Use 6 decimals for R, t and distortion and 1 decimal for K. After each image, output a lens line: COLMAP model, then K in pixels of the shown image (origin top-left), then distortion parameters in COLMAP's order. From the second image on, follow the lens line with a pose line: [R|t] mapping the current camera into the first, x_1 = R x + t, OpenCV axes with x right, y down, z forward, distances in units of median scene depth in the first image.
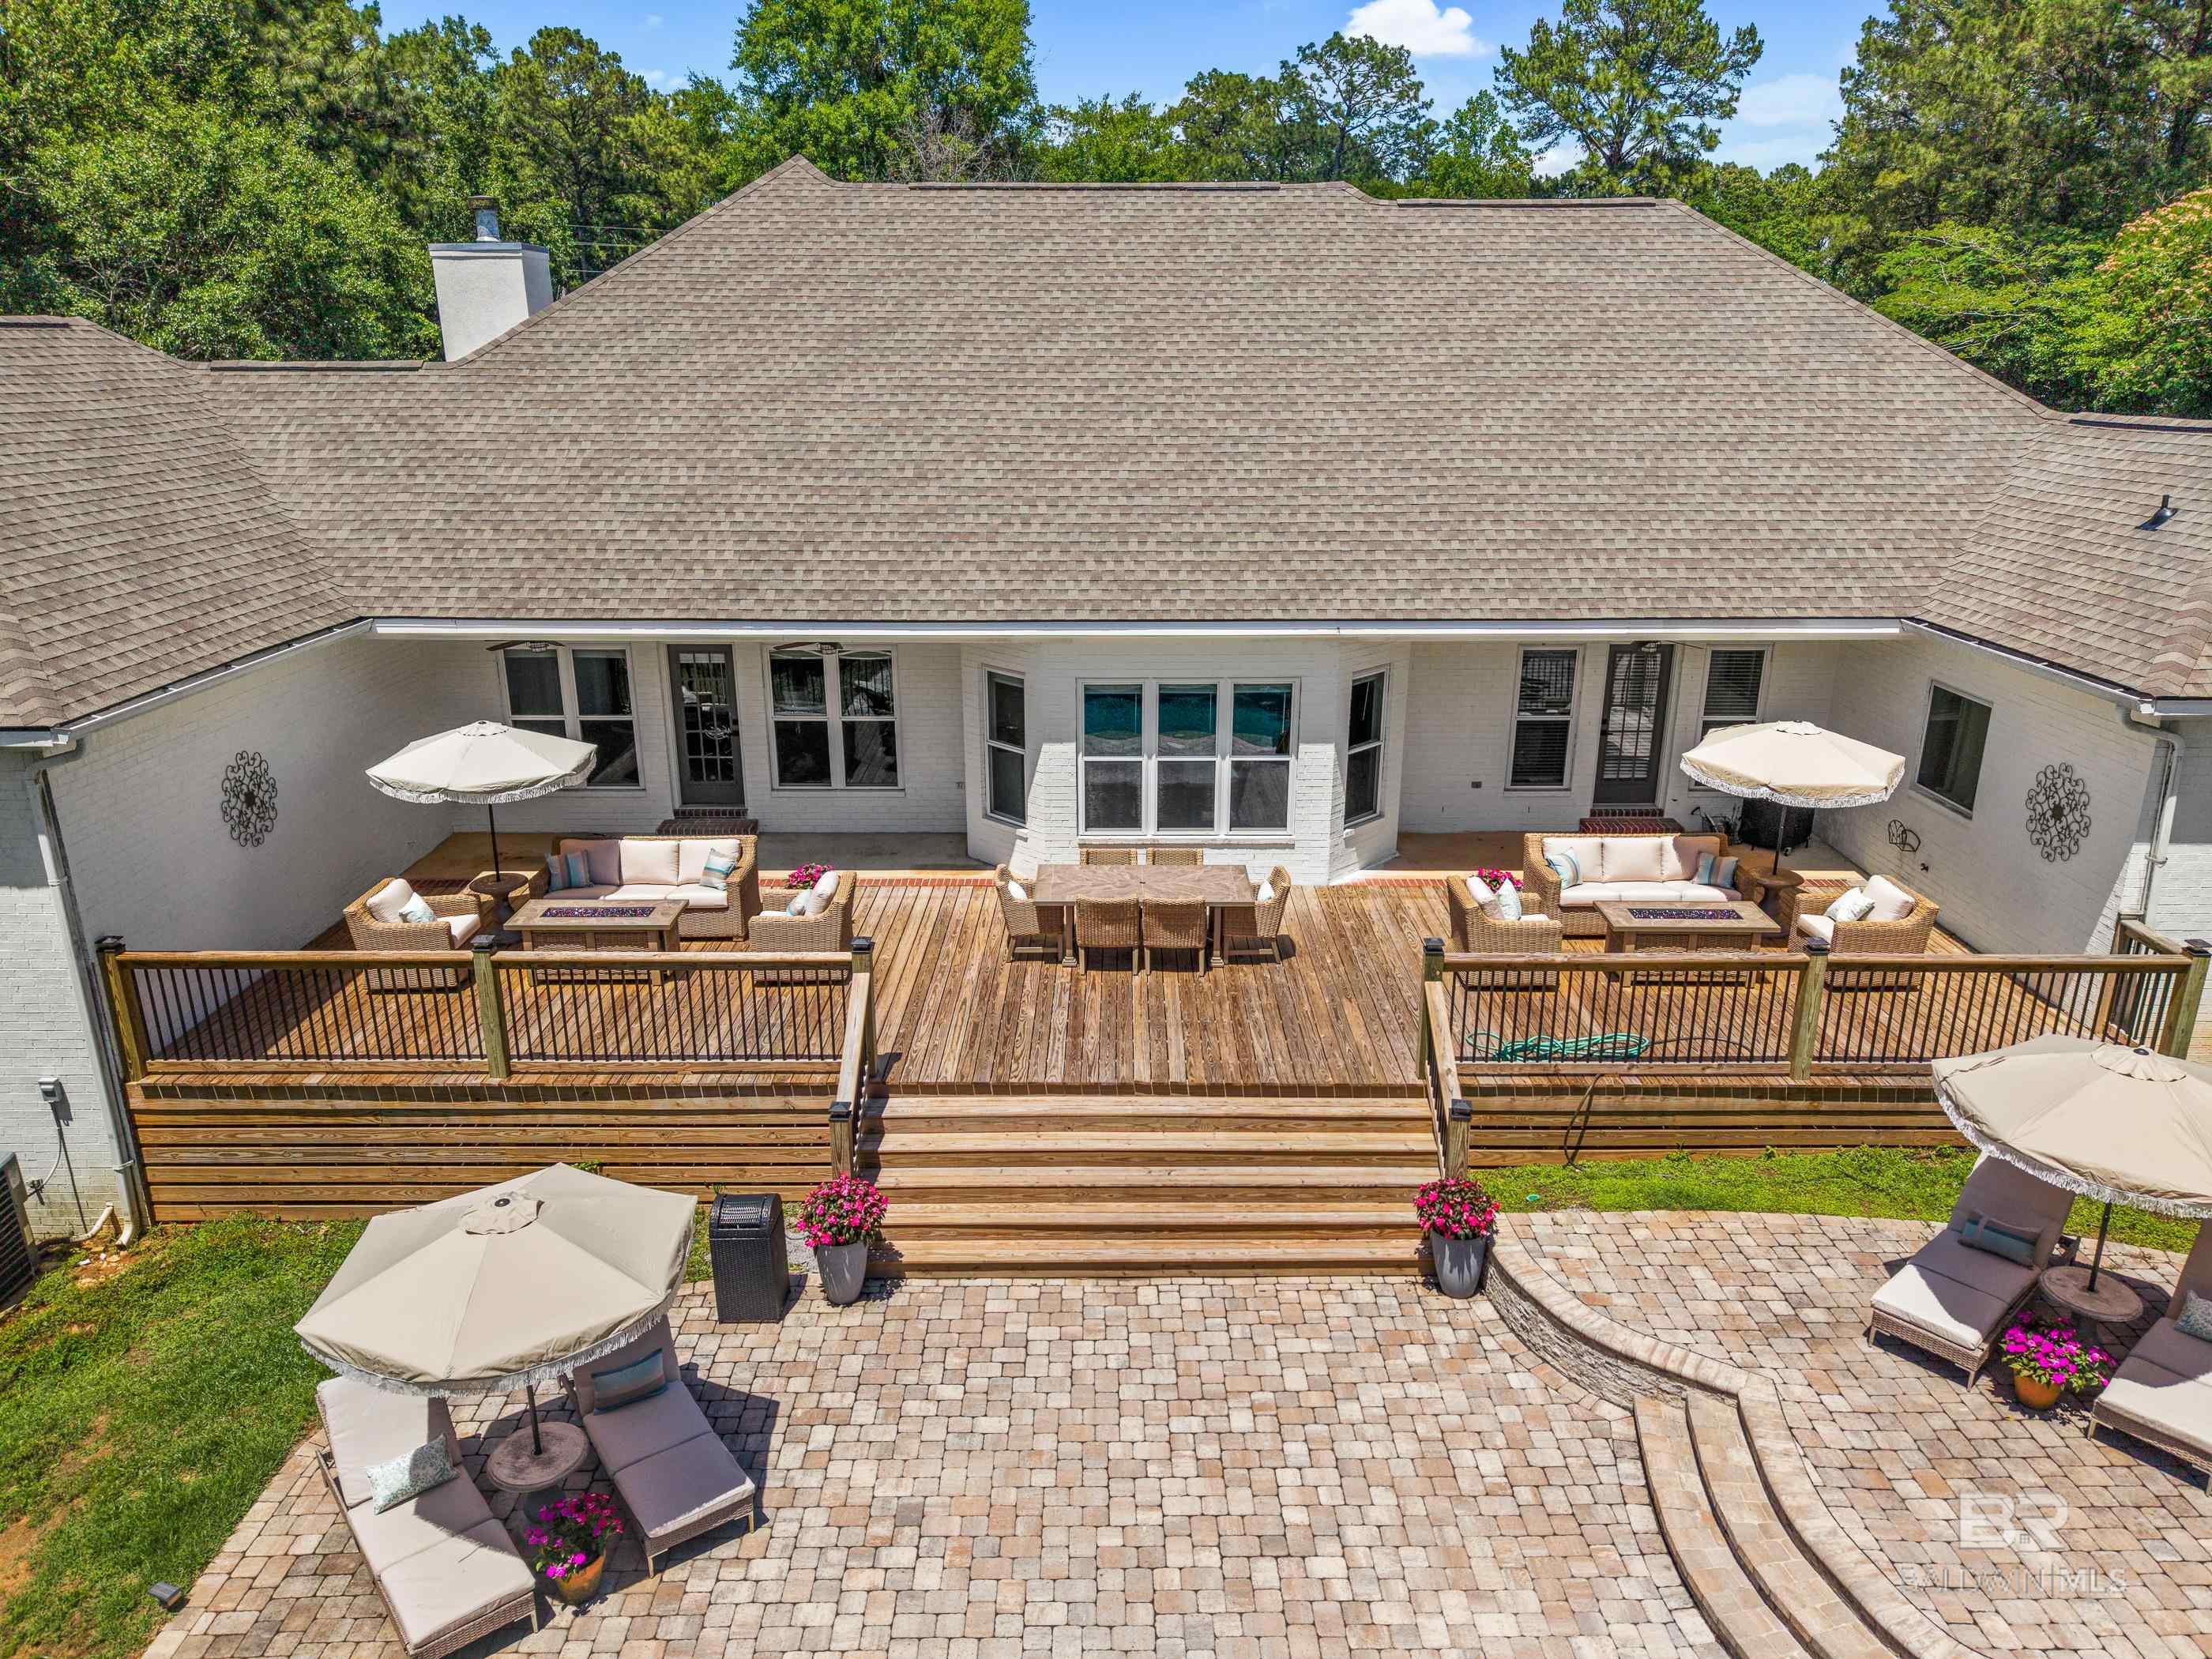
lens RADIAL K [[1487.6, 0, 1106.0], [0, 1487.6, 829.5], [0, 0, 1]] dist [0.004666, -0.001347]
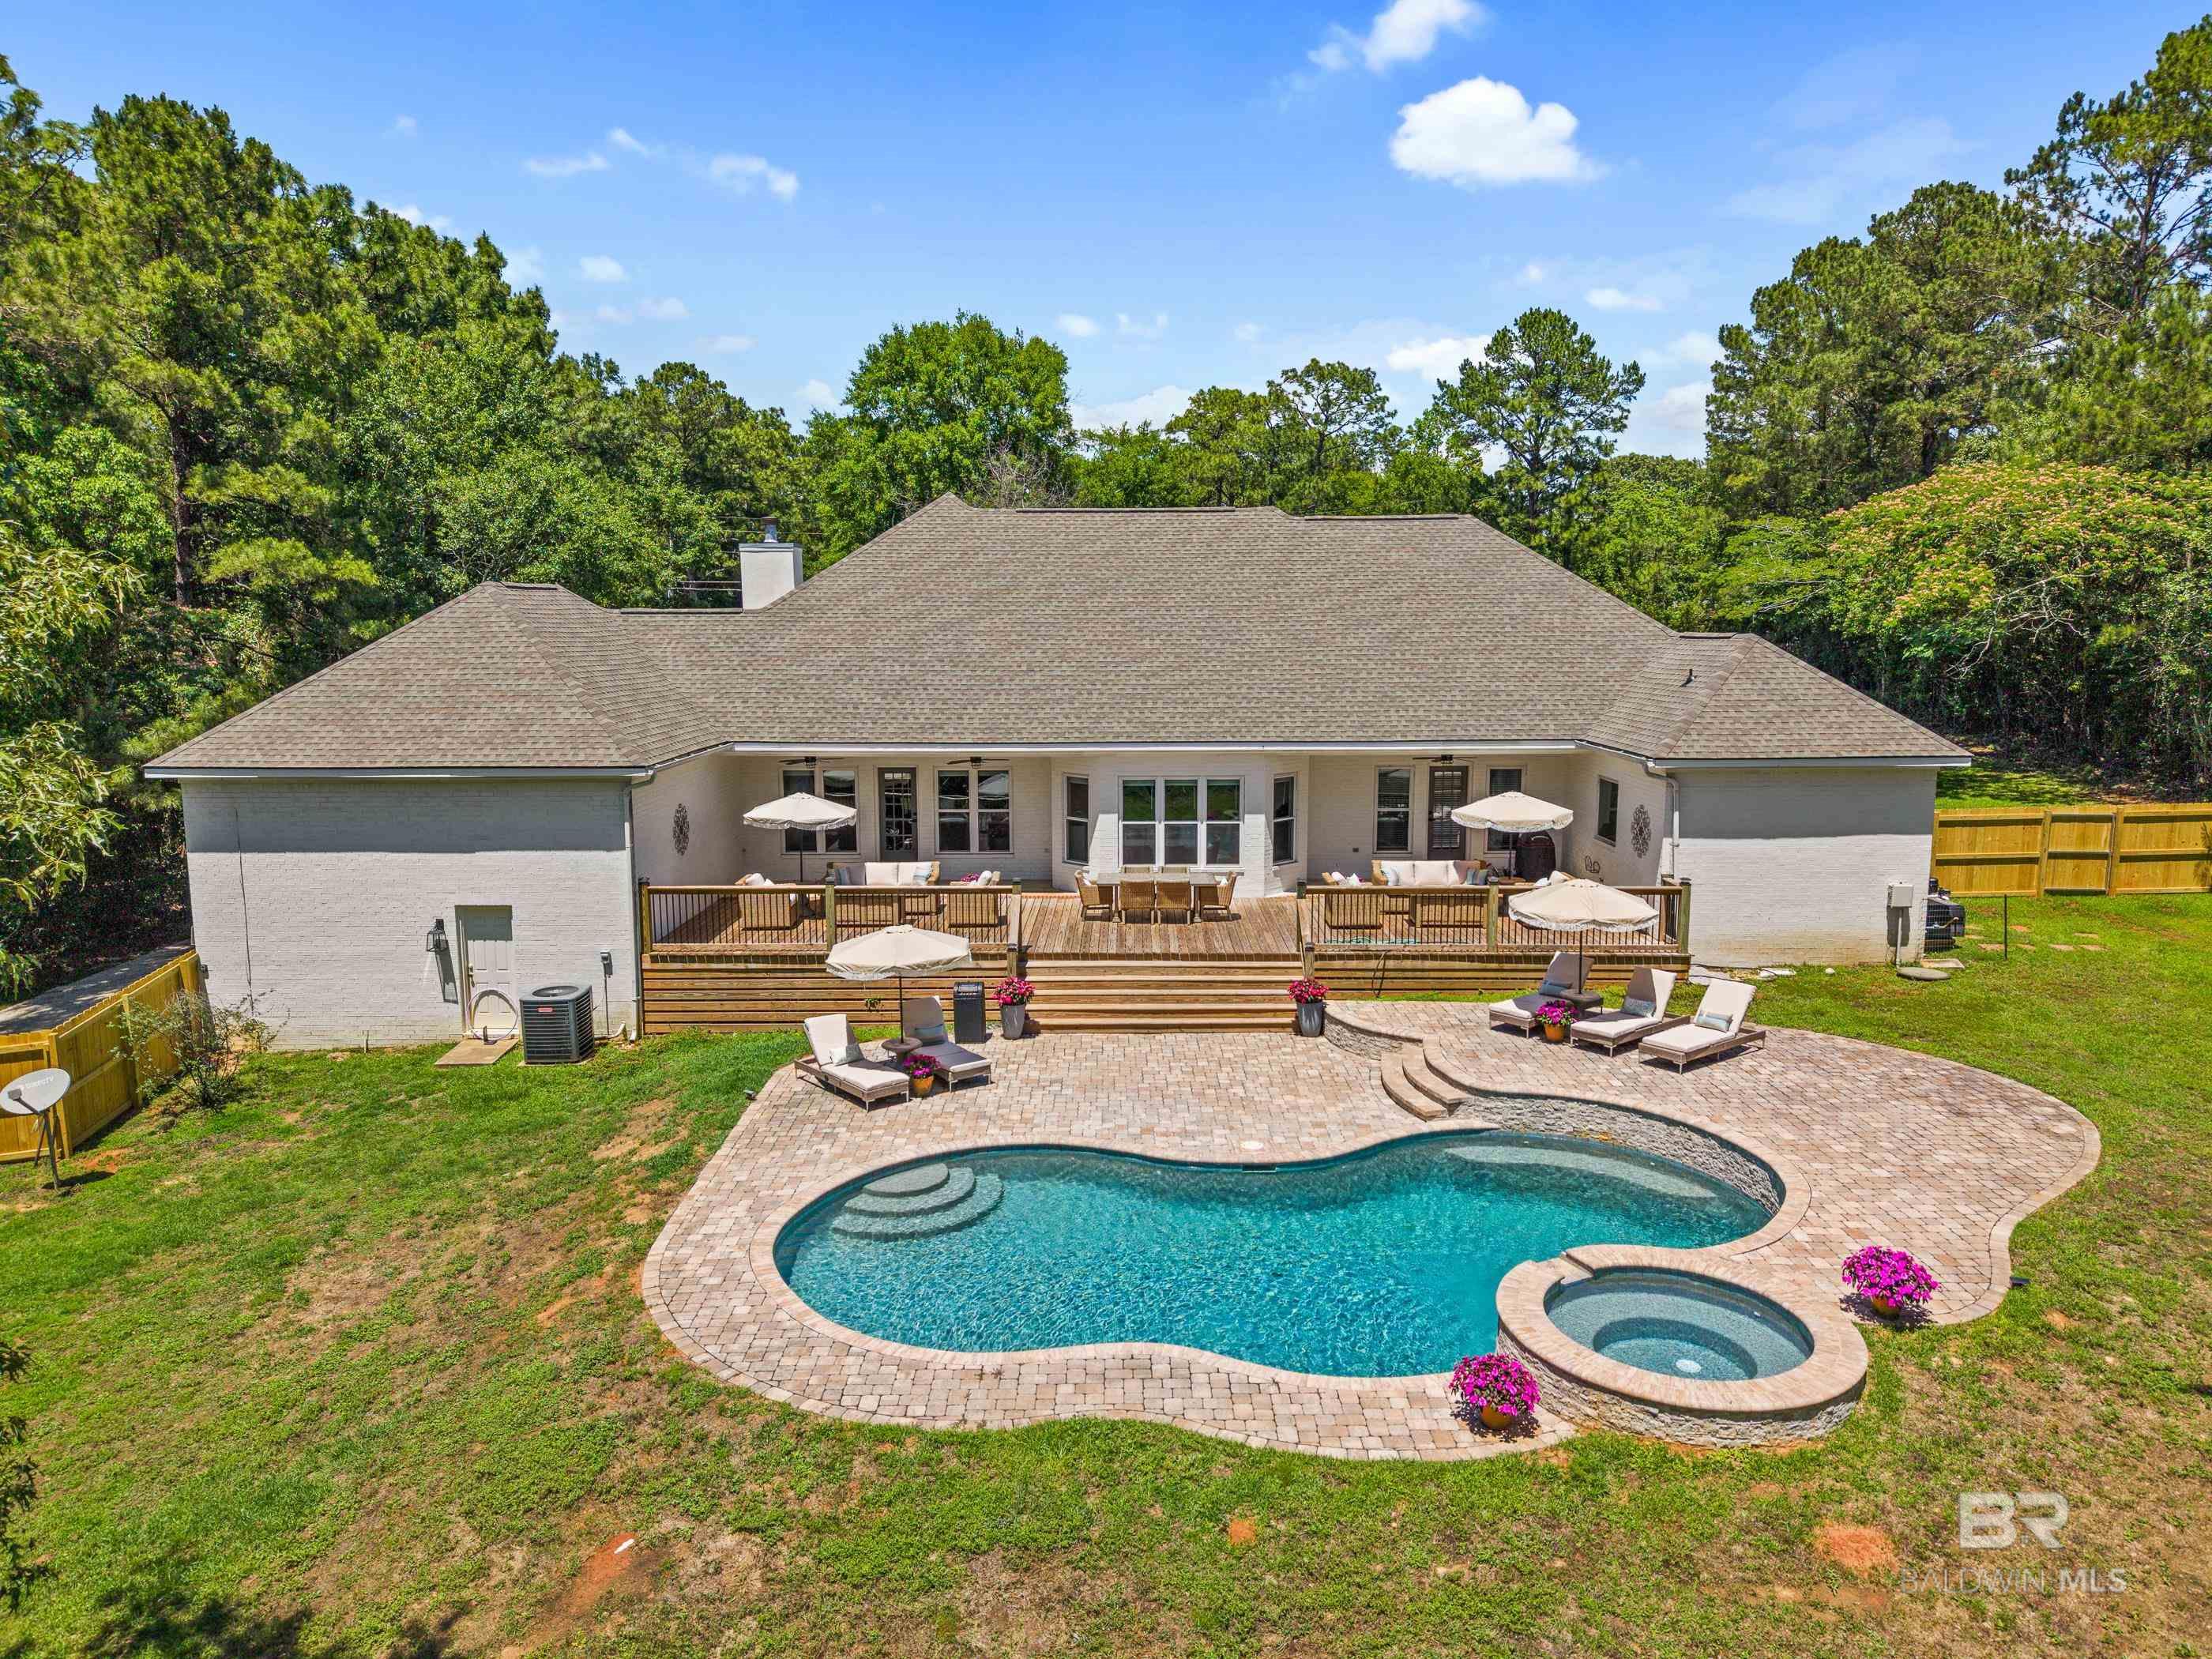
lens RADIAL K [[1477.2, 0, 1106.0], [0, 1477.2, 829.5], [0, 0, 1]] dist [0.029348, -0.027582]
pose [[0.999961, -0.001921, -0.008666, -0.019377], [0.000431, 0.985663, -0.168724, 0.254919], [0.008866, 0.168713, 0.985625, -0.721980]]
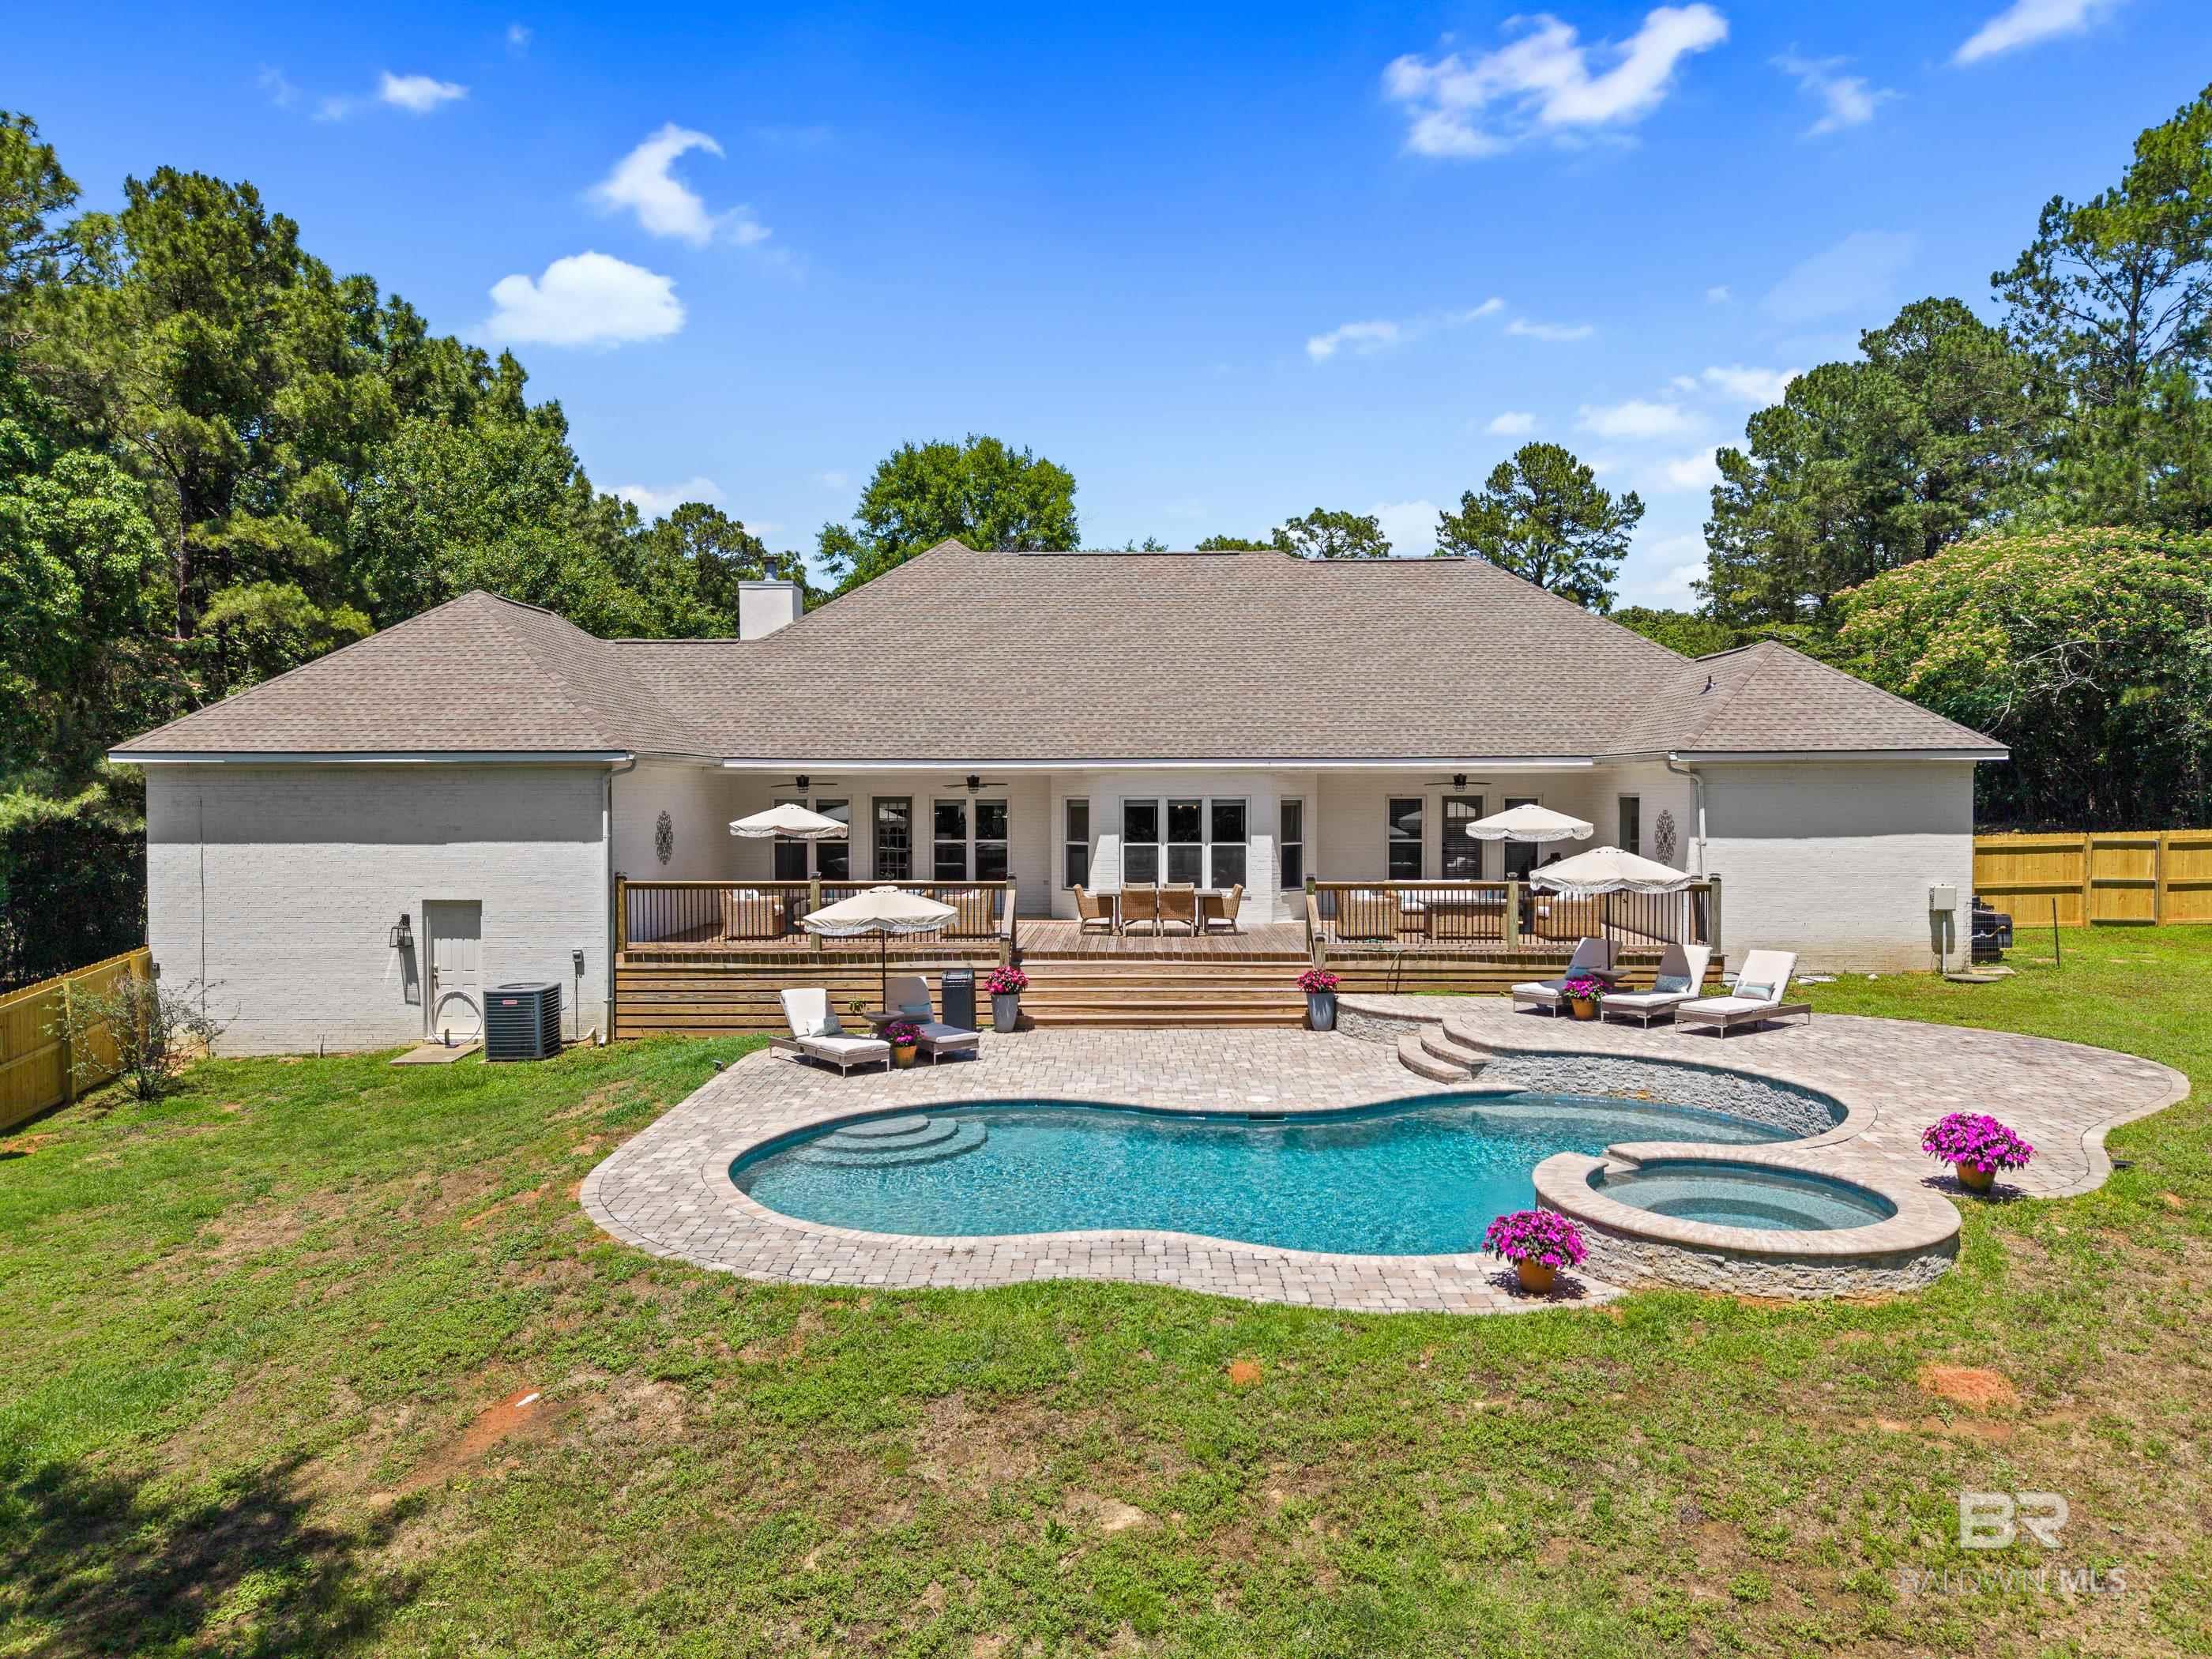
lens RADIAL K [[1477.2, 0, 1106.0], [0, 1477.2, 829.5], [0, 0, 1]] dist [0.029348, -0.027582]
pose [[0.999879, -0.001065, -0.015516, -0.009400], [-0.003351, 0.959452, -0.281852, 0.410024], [0.015187, 0.281870, 0.959332, -0.620490]]
